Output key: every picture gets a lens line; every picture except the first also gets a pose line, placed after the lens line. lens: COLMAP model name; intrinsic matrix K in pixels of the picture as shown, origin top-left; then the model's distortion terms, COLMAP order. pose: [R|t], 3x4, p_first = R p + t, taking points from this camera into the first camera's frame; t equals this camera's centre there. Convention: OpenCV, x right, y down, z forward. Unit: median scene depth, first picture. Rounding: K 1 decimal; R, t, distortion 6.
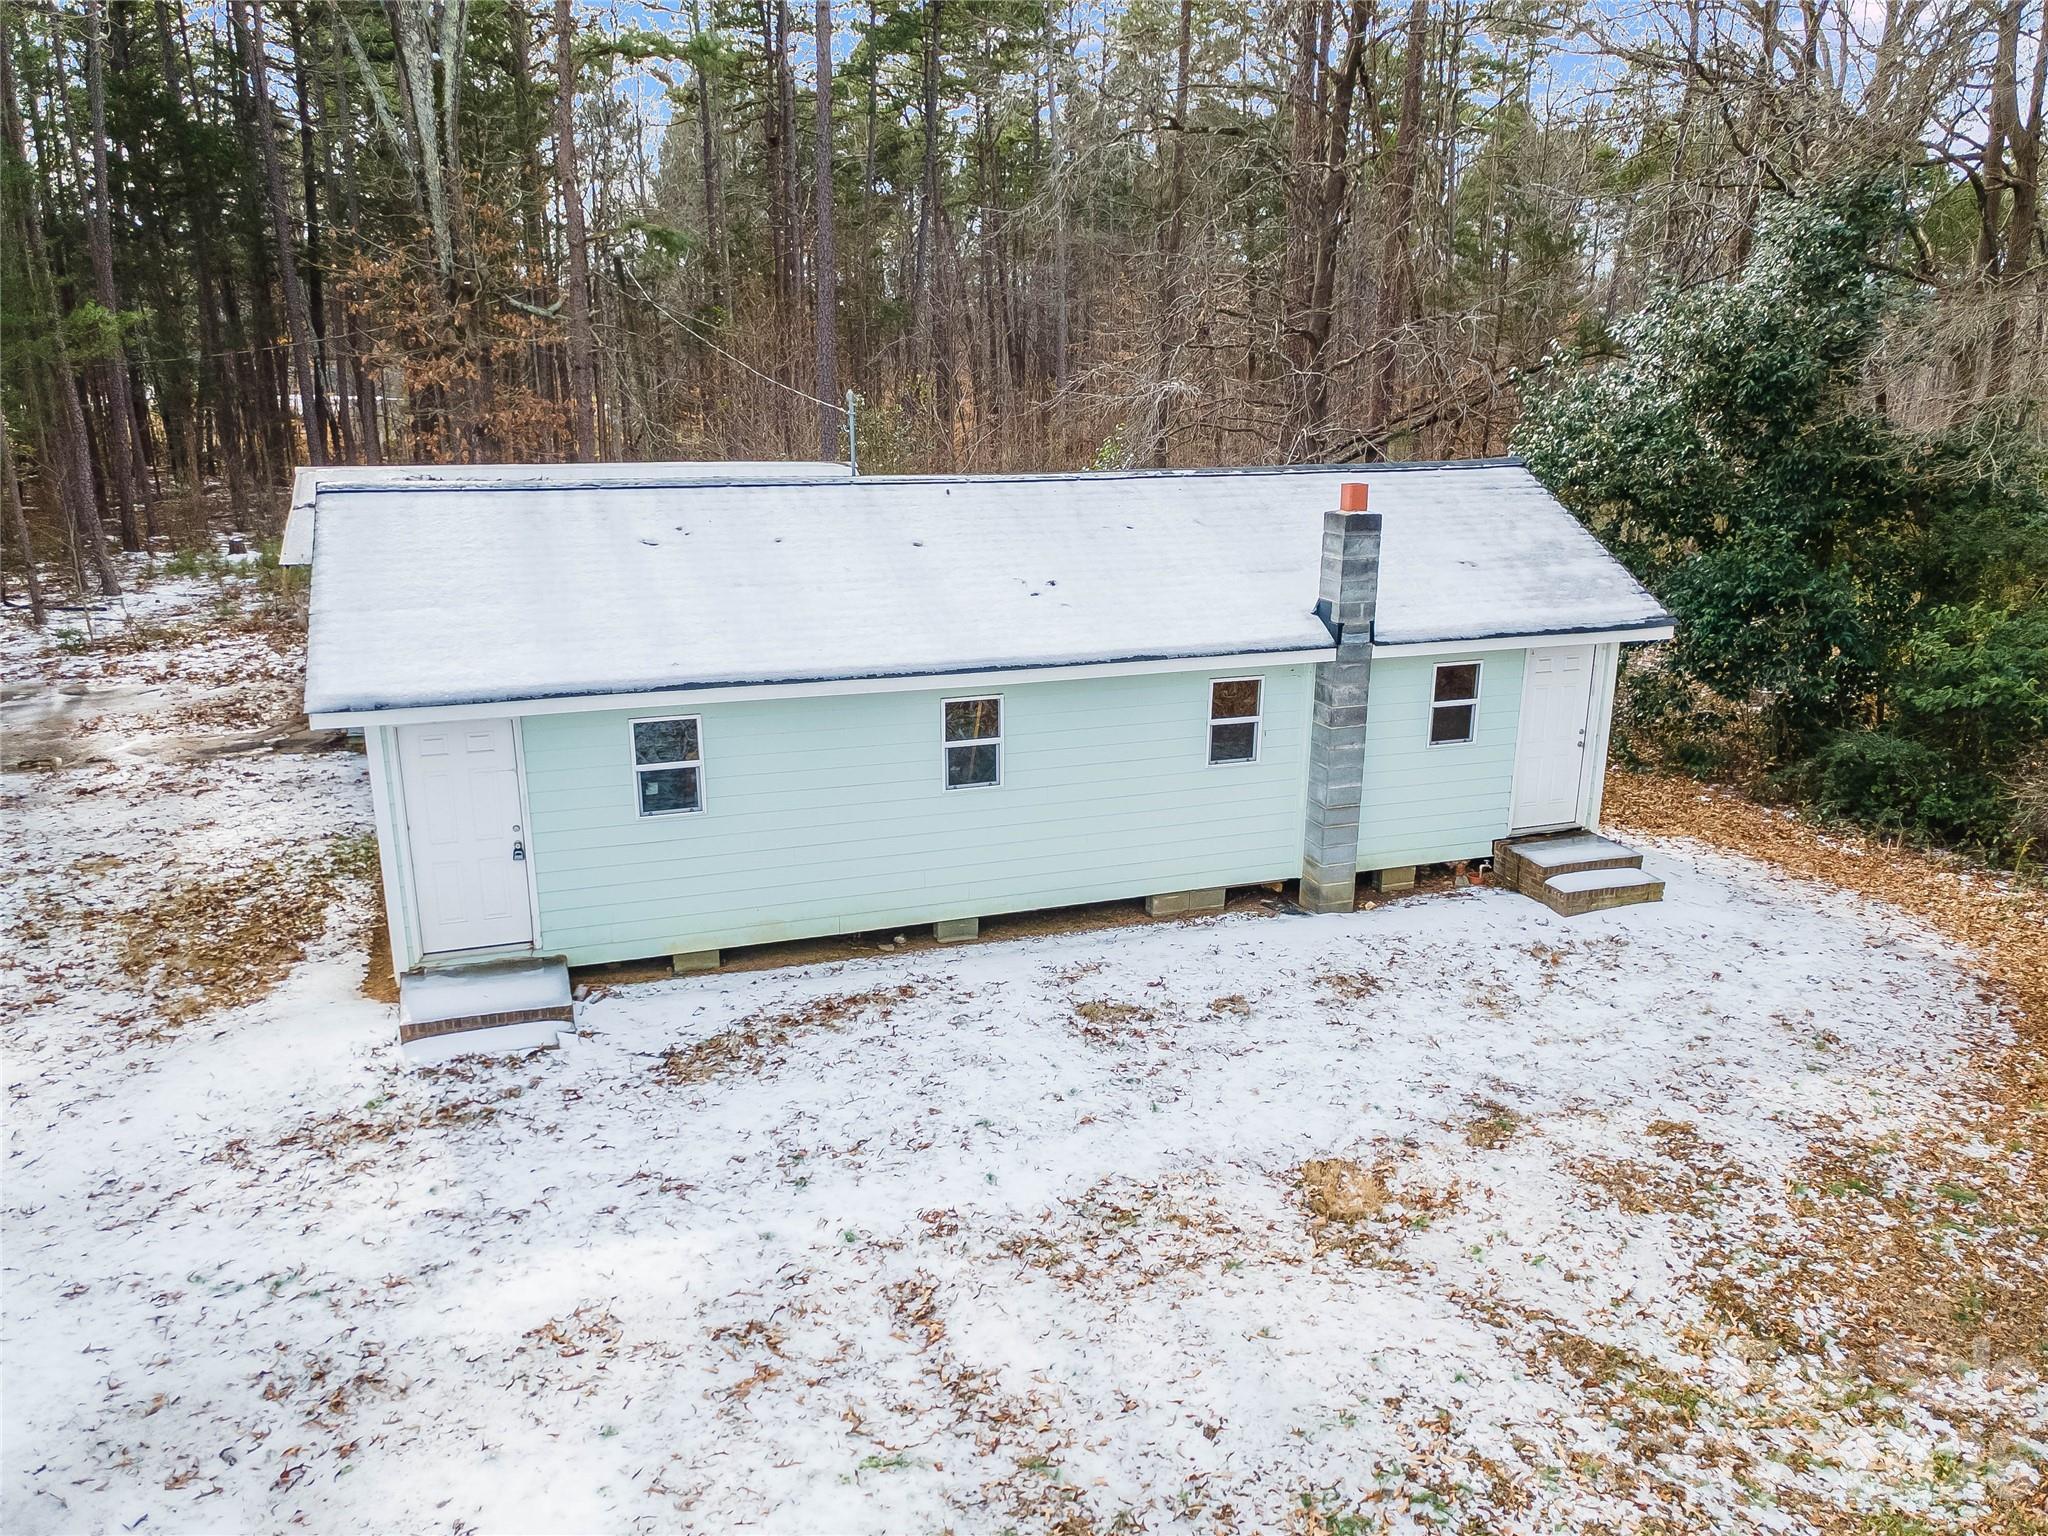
lens RADIAL K [[1454.2, 0, 1024.0], [0, 1454.2, 768.0], [0, 0, 1]] dist [-0.003888, 0.041915]
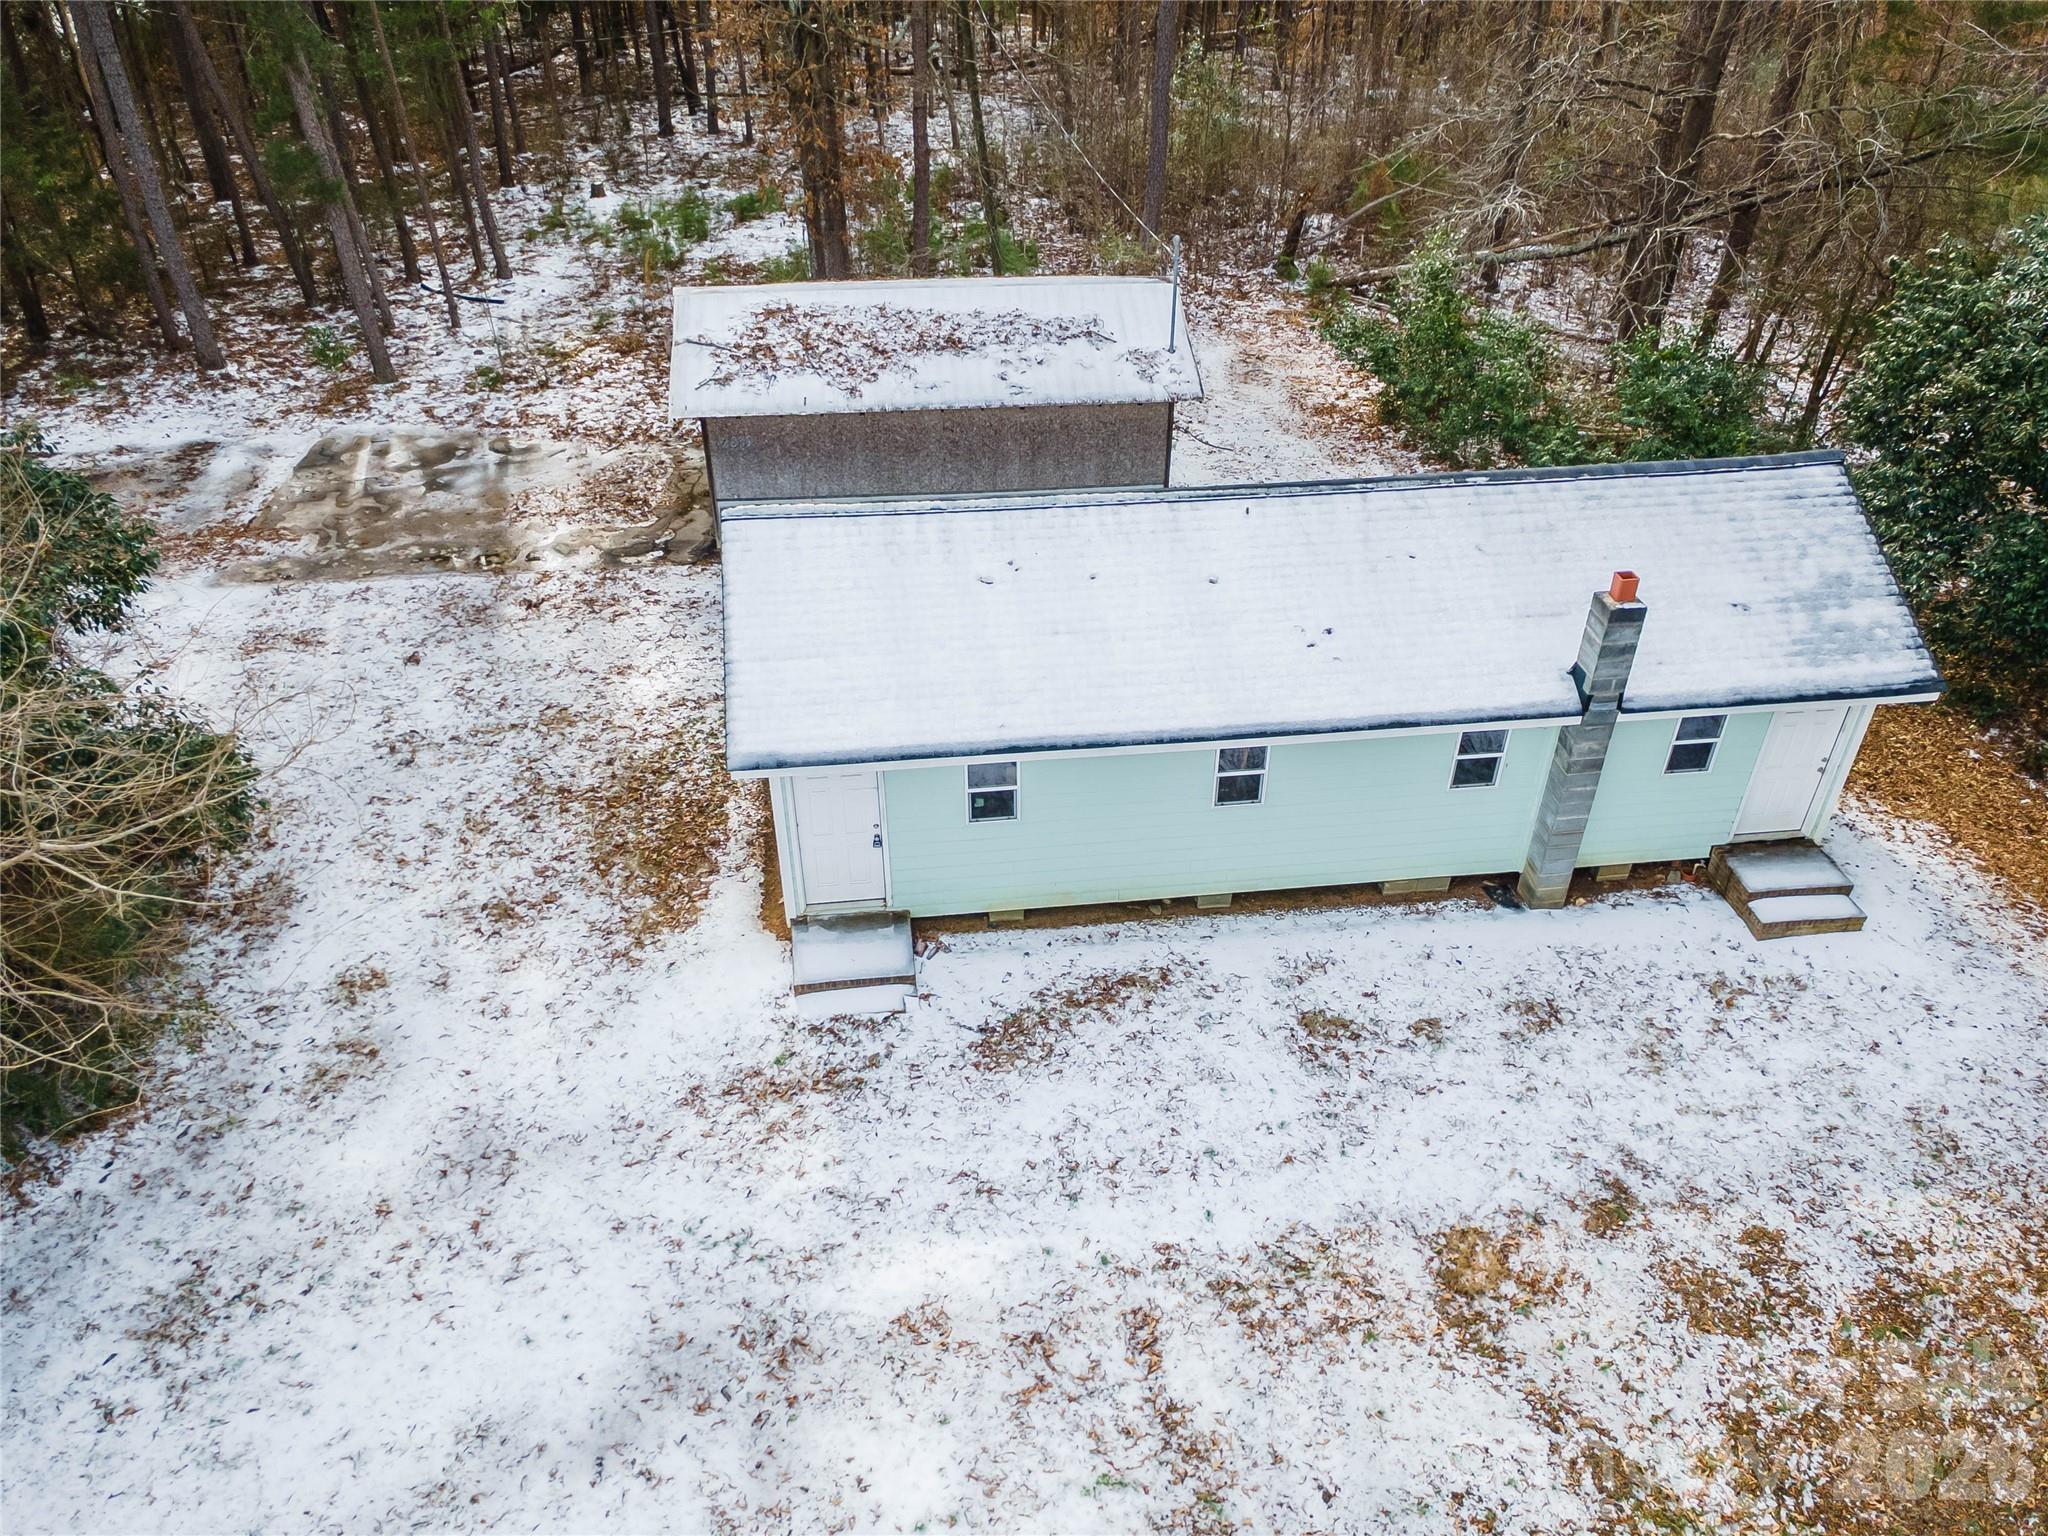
lens RADIAL K [[1425.9, 0, 1024.0], [0, 1425.9, 768.0], [0, 0, 1]] dist [0.001882, 0.036017]
pose [[0.976901, 0.118620, -0.177744, -0.003540], [-0.054184, 0.942100, 0.330925, -0.505584], [0.206707, -0.313650, 0.926766, -0.143974]]
